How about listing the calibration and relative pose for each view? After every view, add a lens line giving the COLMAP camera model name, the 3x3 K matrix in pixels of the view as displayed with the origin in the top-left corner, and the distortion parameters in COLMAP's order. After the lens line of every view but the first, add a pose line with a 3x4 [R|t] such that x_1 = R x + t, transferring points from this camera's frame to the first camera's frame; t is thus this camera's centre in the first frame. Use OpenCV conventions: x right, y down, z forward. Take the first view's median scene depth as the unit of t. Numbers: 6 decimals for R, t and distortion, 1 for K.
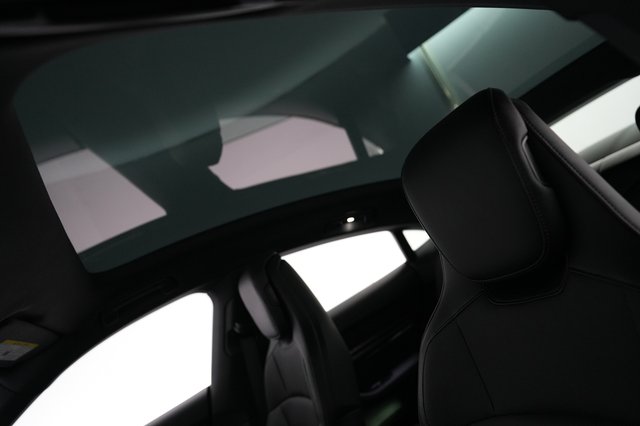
lens RADIAL K [[407.7, 0, 320.0], [0, 407.7, 213.0], [0, 0, 1]] dist [0.001680, 0.000514]
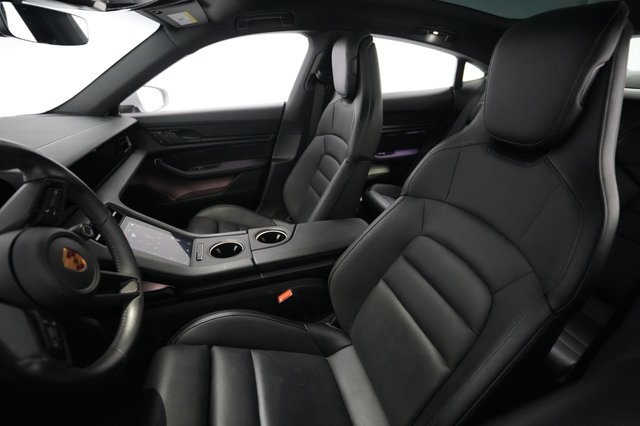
lens RADIAL K [[303.1, 0, 320.0], [0, 303.1, 213.0], [0, 0, 1]] dist [-0.001296, -0.000182]
pose [[0.886305, 0.457742, 0.070257, -0.053154], [-0.401895, 0.684881, 0.607798, -0.026343], [0.230097, -0.566930, 0.790977, -0.089244]]
